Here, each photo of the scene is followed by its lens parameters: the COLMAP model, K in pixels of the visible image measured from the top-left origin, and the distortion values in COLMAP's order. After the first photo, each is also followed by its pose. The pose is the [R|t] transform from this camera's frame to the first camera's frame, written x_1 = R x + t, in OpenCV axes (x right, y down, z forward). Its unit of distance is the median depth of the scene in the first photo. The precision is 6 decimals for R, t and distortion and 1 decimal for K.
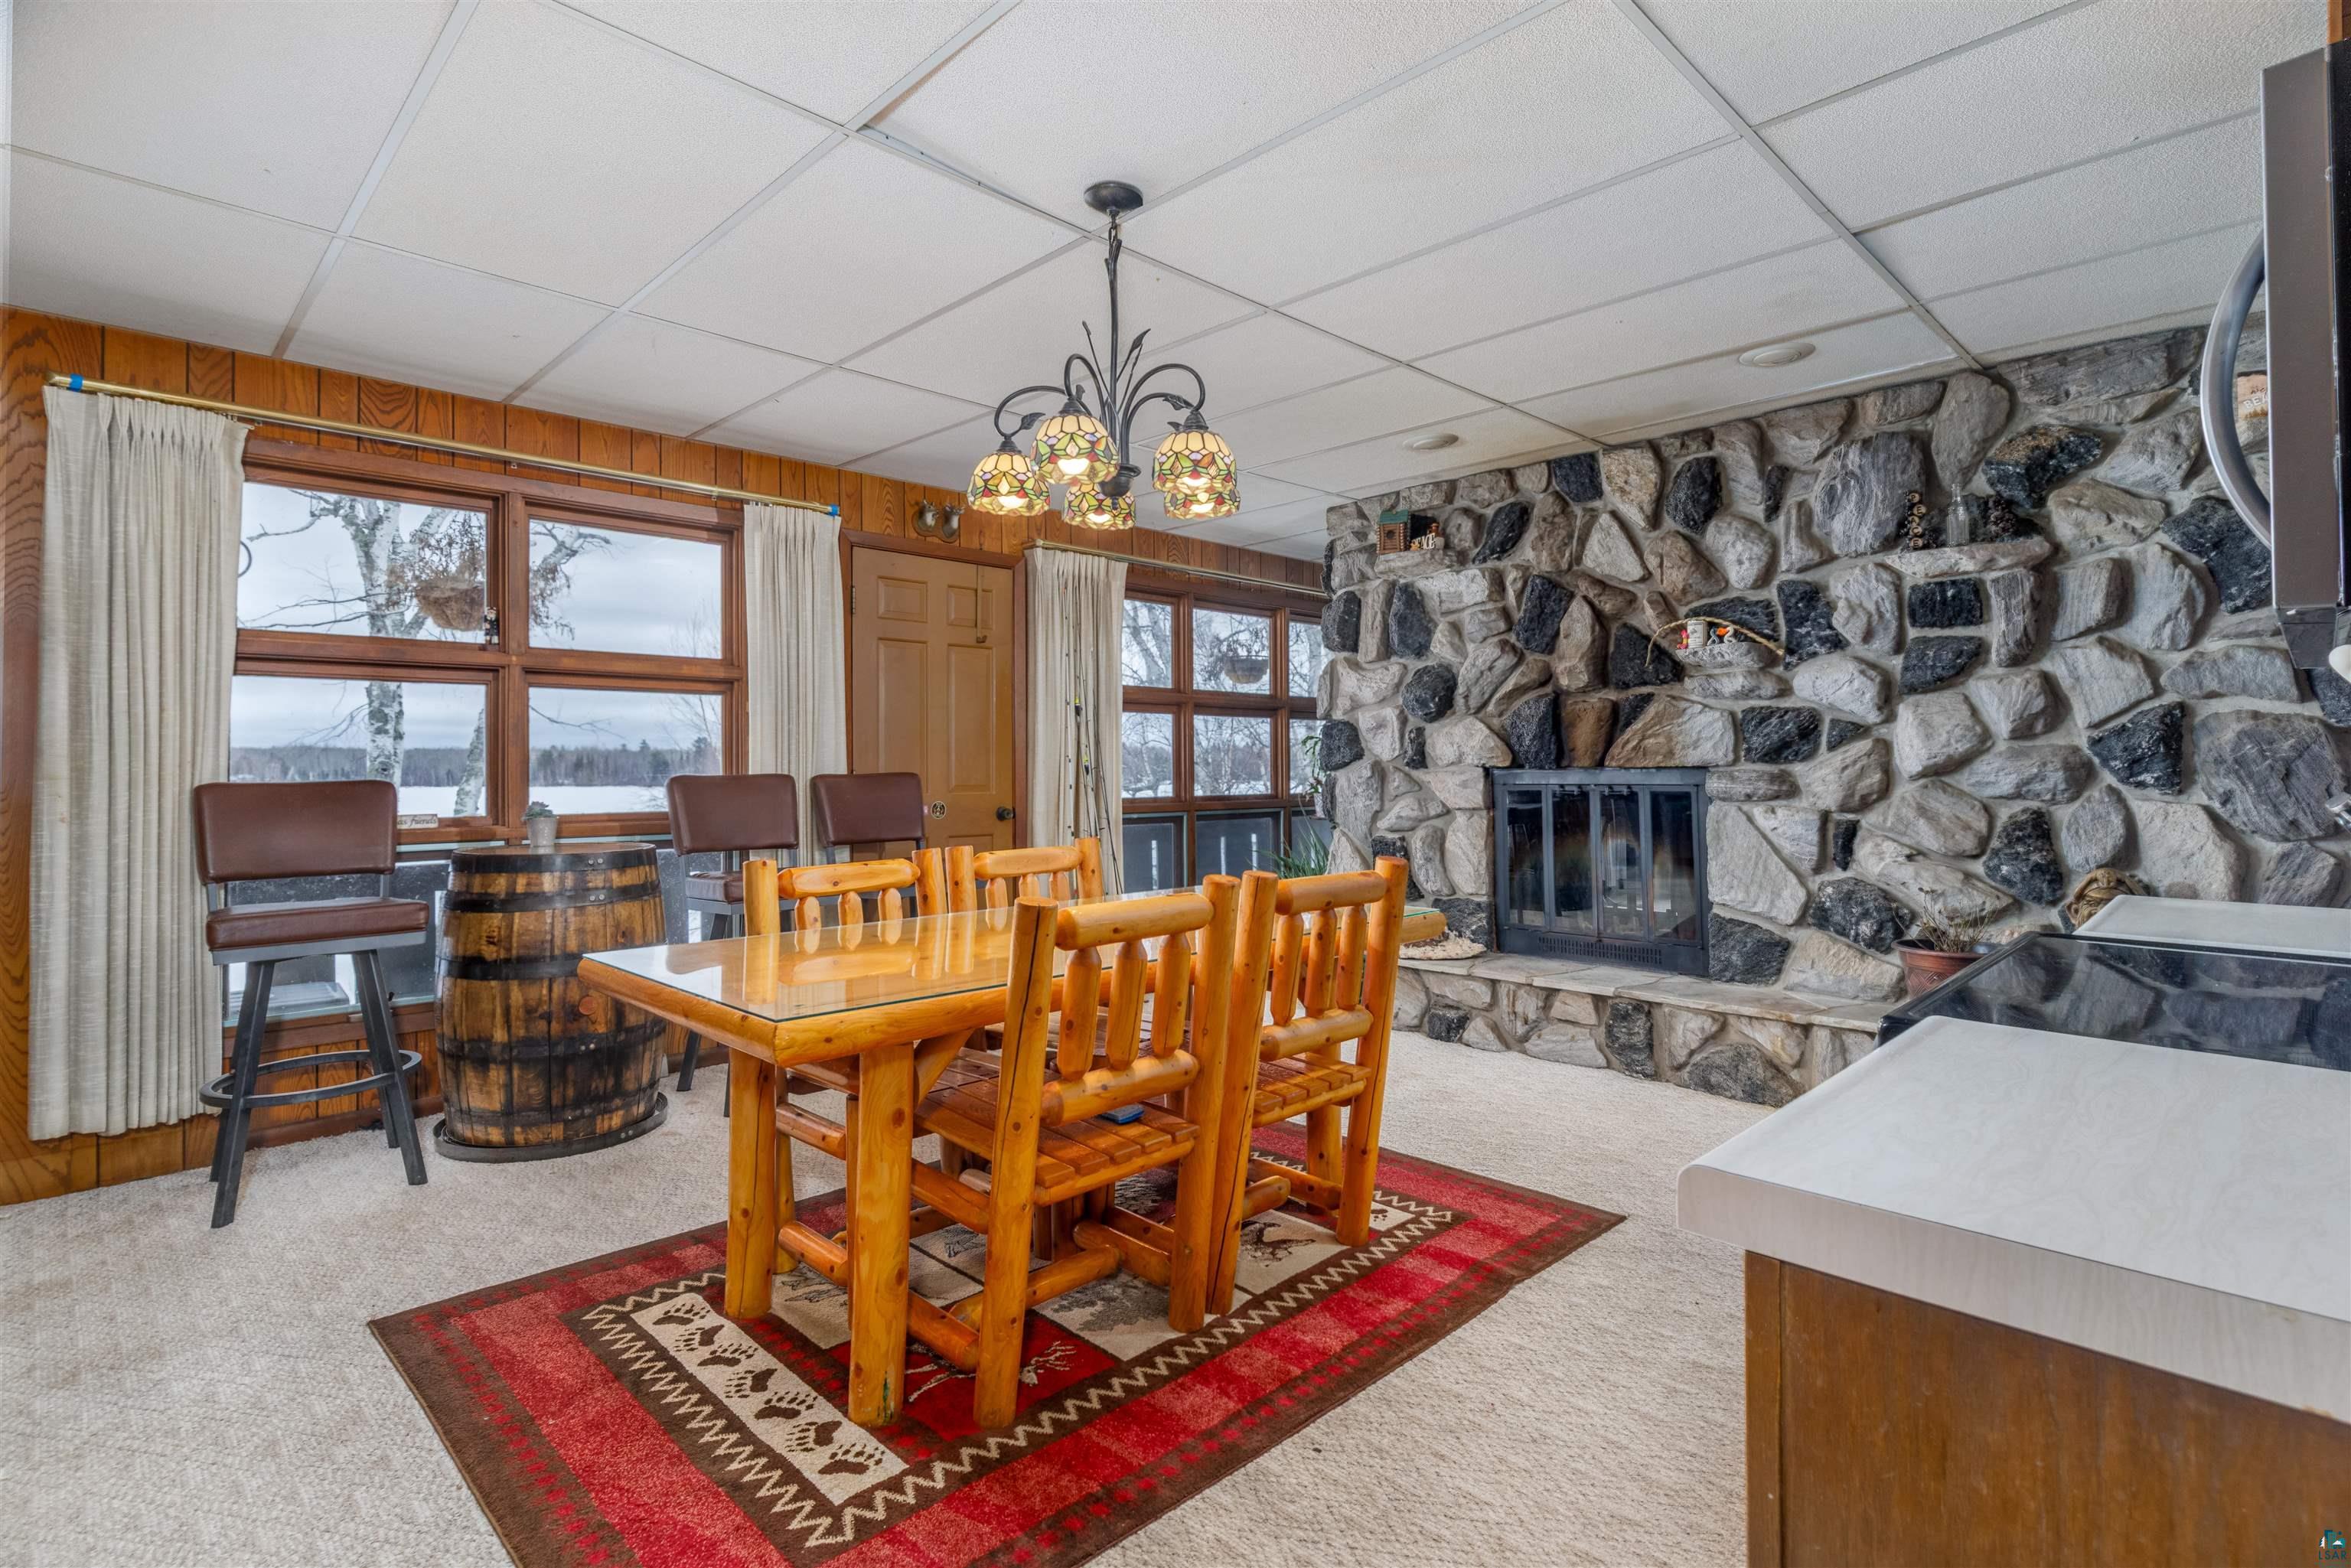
lens RADIAL K [[1134.7, 0, 1201.7], [0, 1134.7, 774.8], [0, 0, 1]] dist [-0.003964, -0.000397]
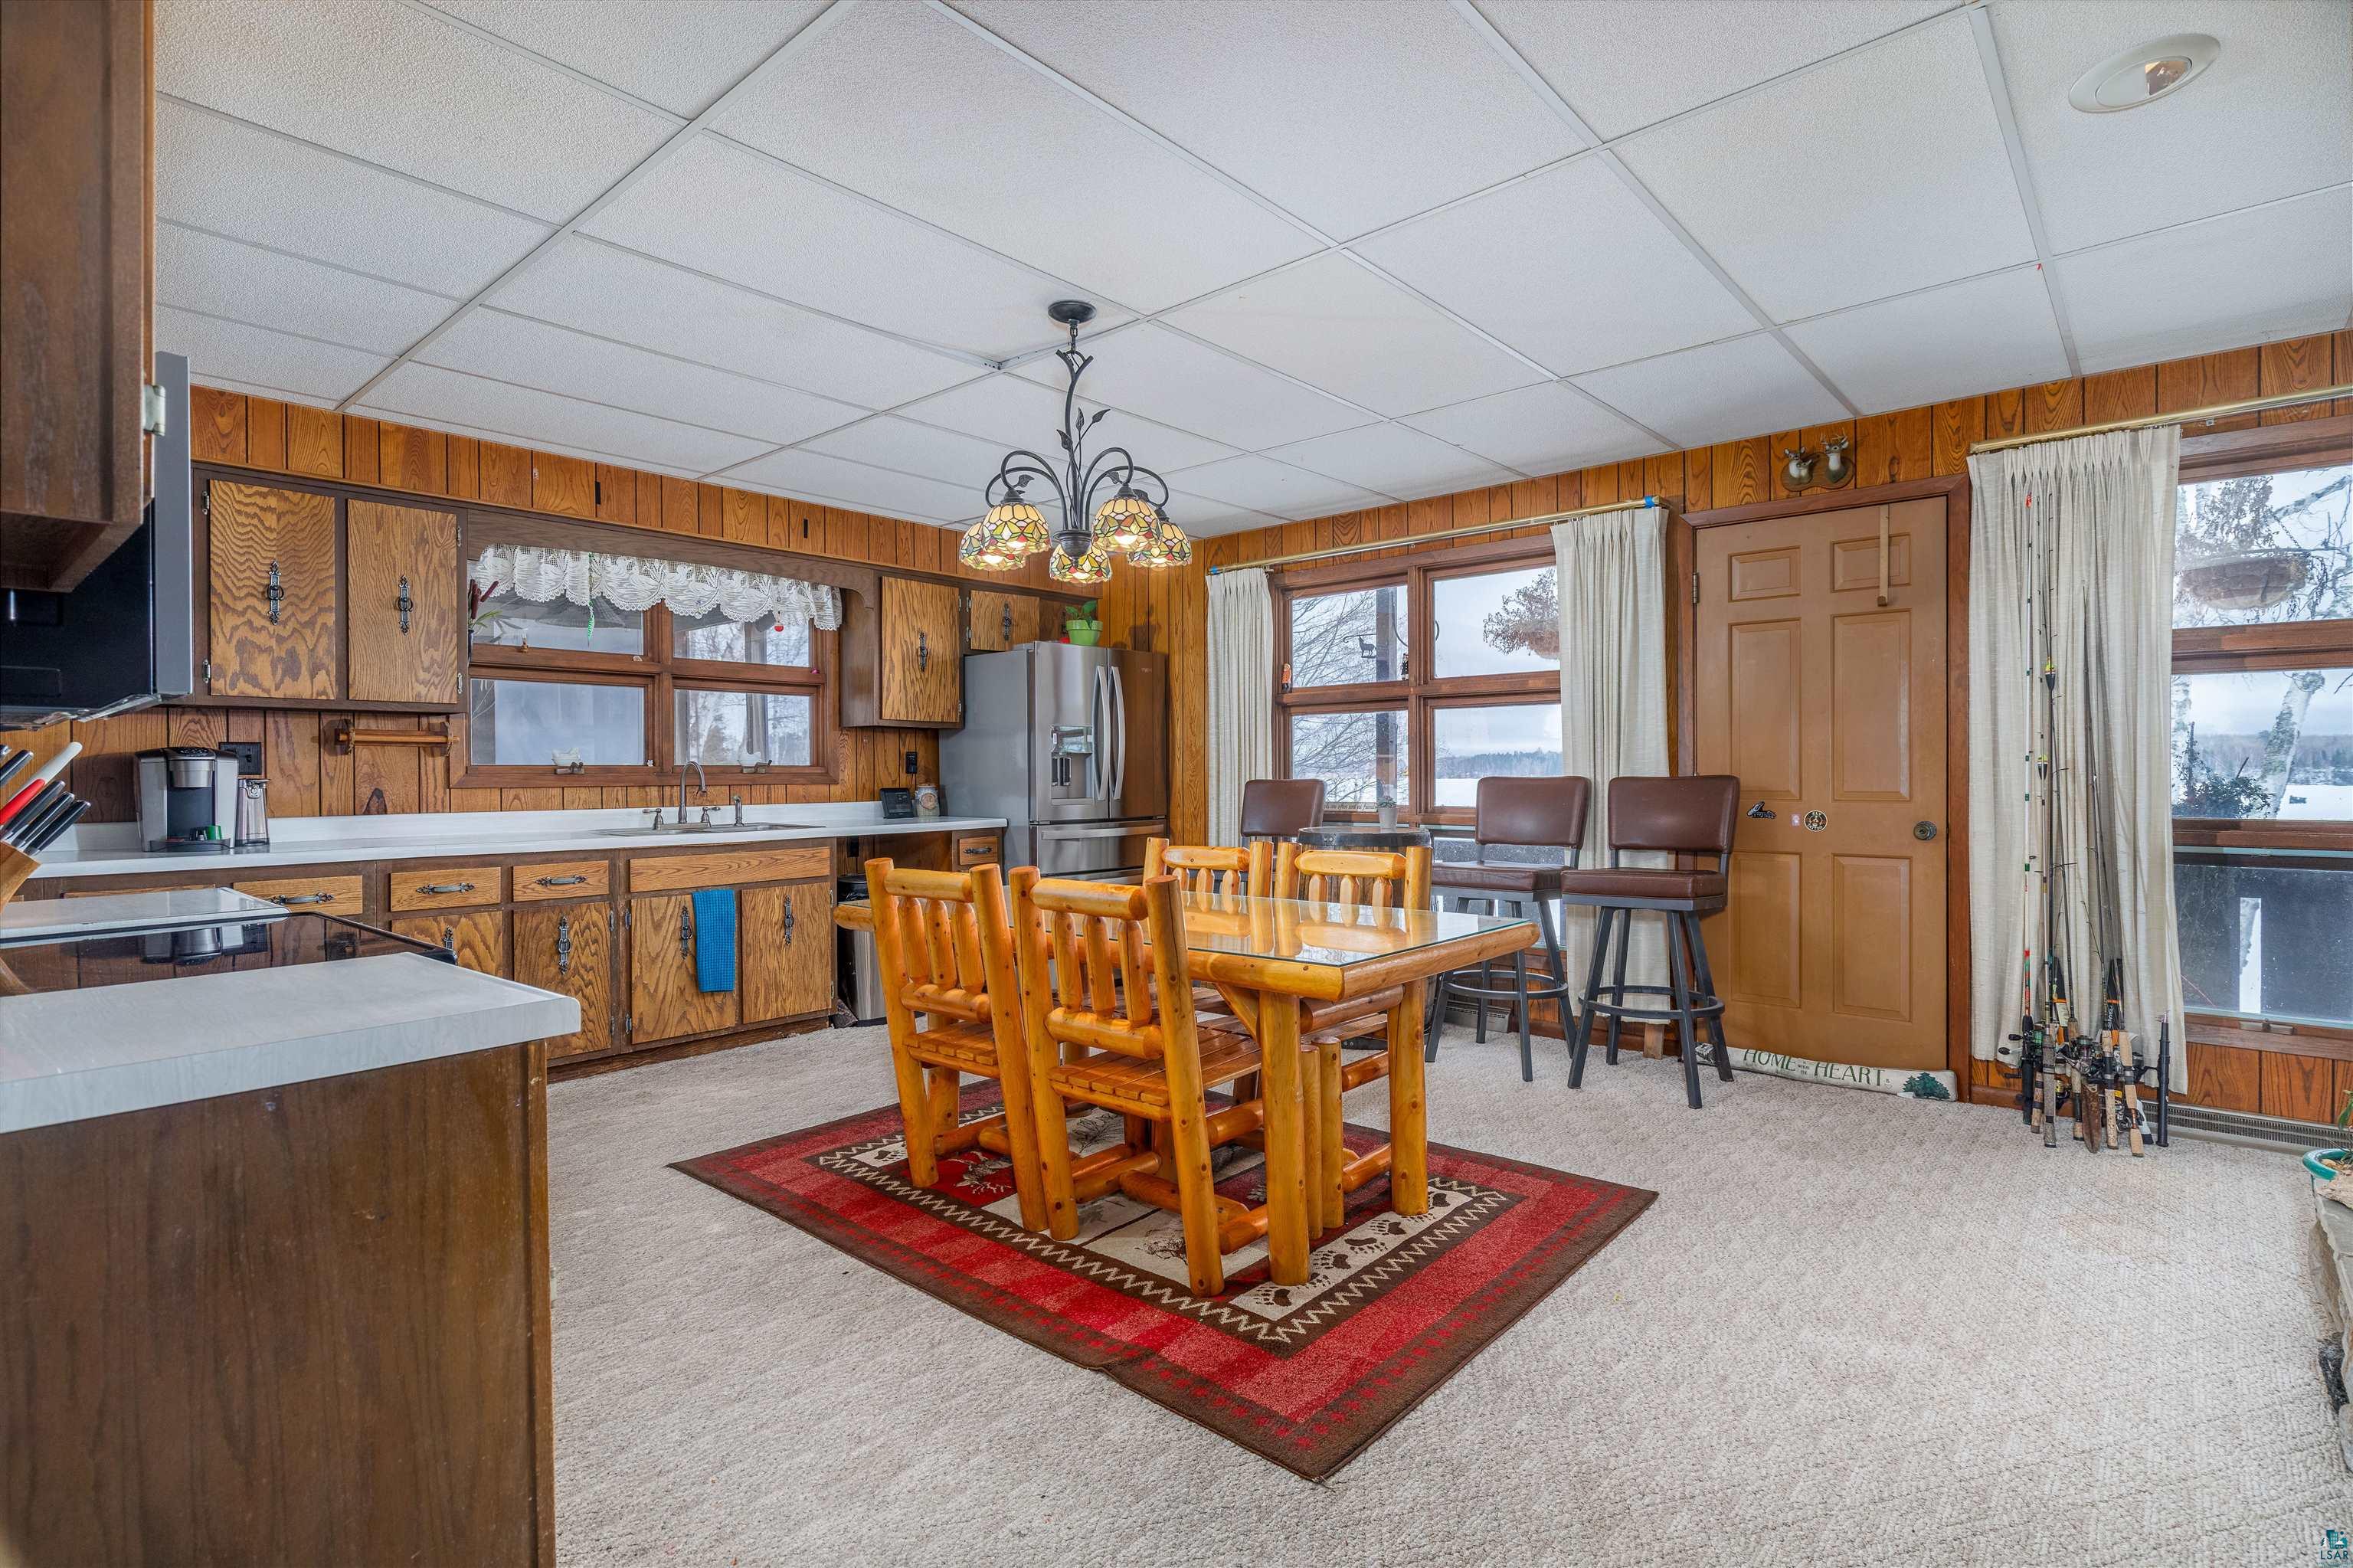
lens RADIAL K [[1135.7, 0, 1183.7], [0, 1135.7, 777.7], [0, 0, 1]] dist [-0.003964, -0.000397]
pose [[0.063341, 0.000242, -0.997992, 1.021353], [-0.008018, 0.999968, -0.000266, 0.005612], [0.997960, 0.008019, 0.063340, 0.913815]]
